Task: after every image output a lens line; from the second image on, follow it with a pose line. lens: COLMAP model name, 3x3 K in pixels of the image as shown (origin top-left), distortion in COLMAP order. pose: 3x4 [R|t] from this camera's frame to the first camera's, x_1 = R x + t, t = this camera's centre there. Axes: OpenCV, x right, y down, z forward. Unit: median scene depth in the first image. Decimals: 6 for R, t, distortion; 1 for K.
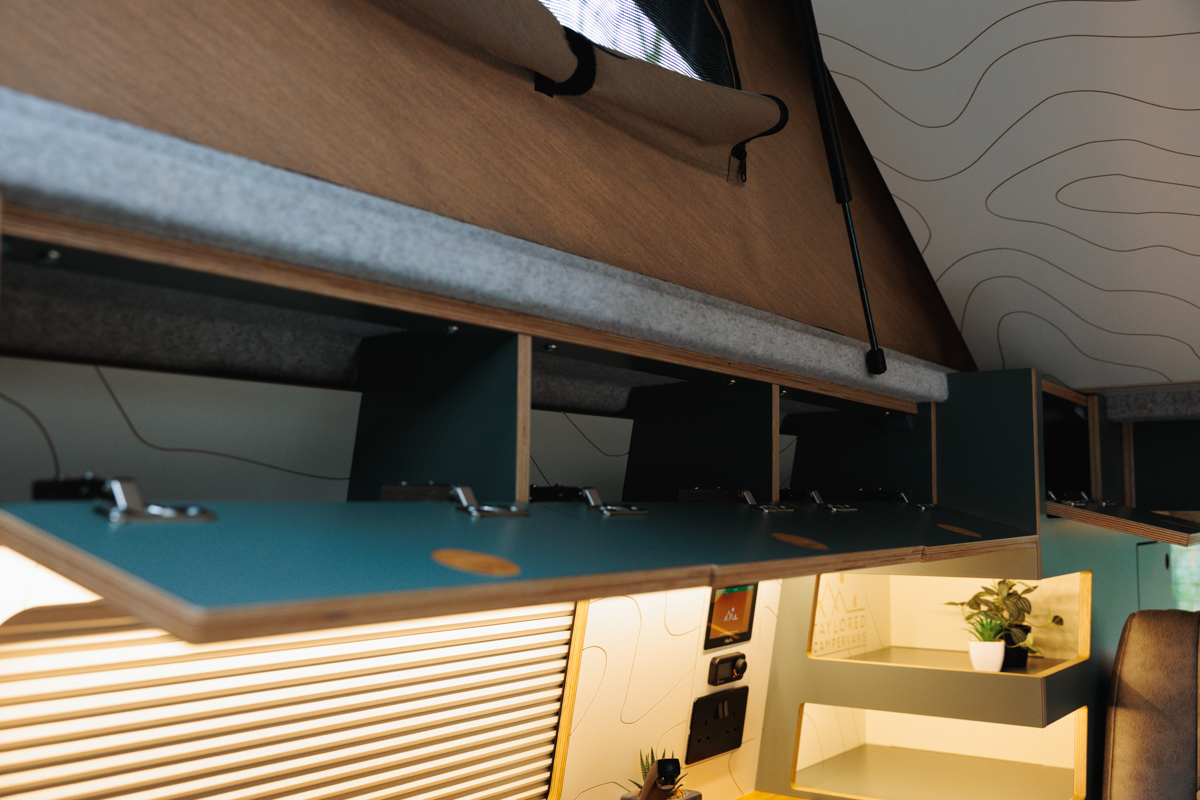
lens RADIAL K [[1207.5, 0, 599.8], [0, 1207.5, 394.2], [0, 0, 1]] dist [0.013545, 0.000000]
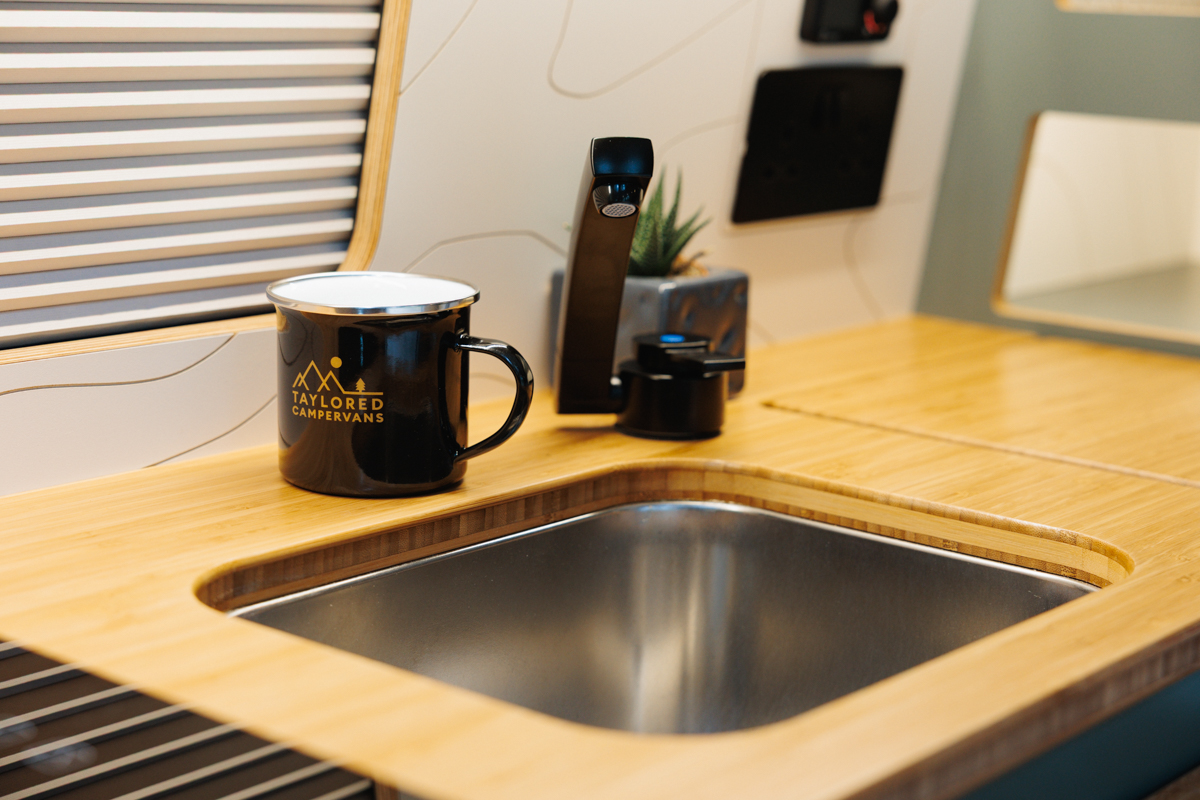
lens RADIAL K [[2132.6, 0, 601.5], [0, 2132.6, 400.1], [0, 0, 1]] dist [0.068913, 0.000000]
pose [[0.996107, 0.046179, -0.075084, 0.103783], [-0.022894, 0.958096, 0.285532, 0.188427], [0.085123, -0.282701, 0.955423, 0.330031]]
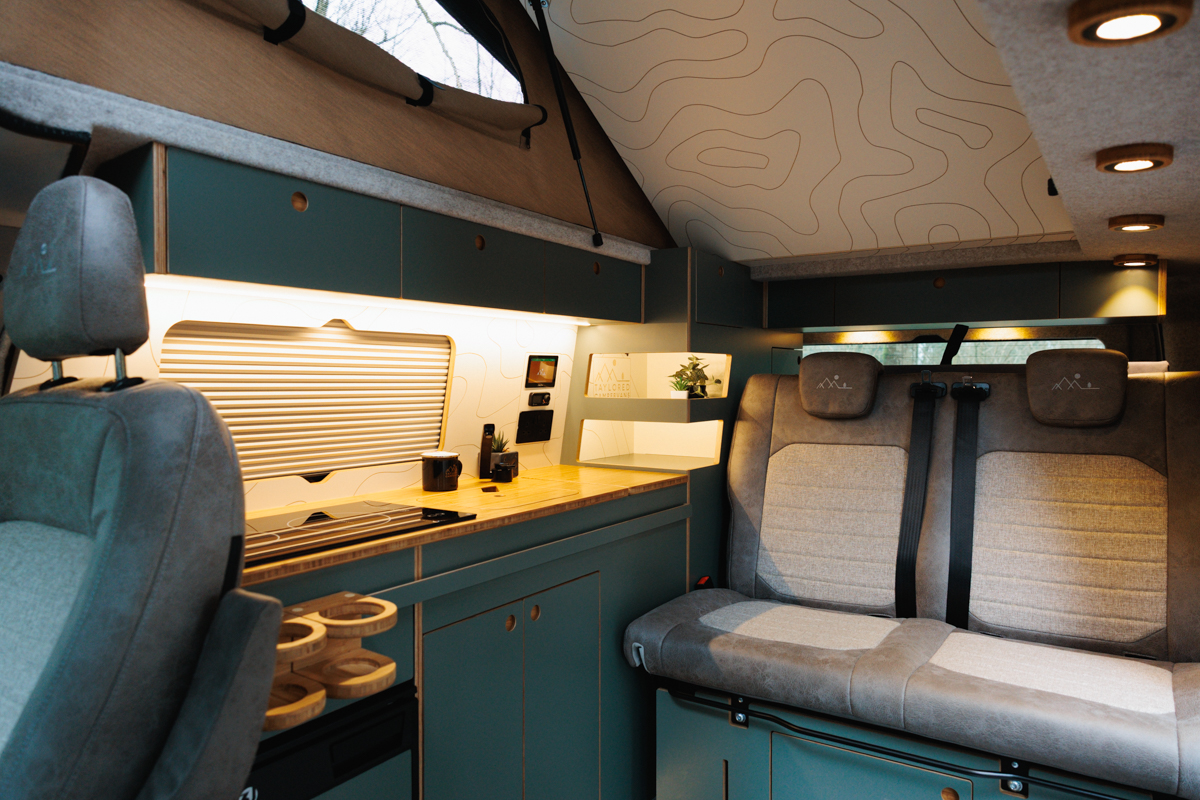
lens RADIAL K [[830.0, 0, 603.3], [0, 830.0, 398.5], [0, 0, 1]] dist [0.010069, -0.005306]
pose [[0.999544, 0.000136, 0.030201, 0.214867], [-0.003535, 0.993643, 0.112522, 0.089915], [-0.029993, -0.112578, 0.993190, -0.469304]]
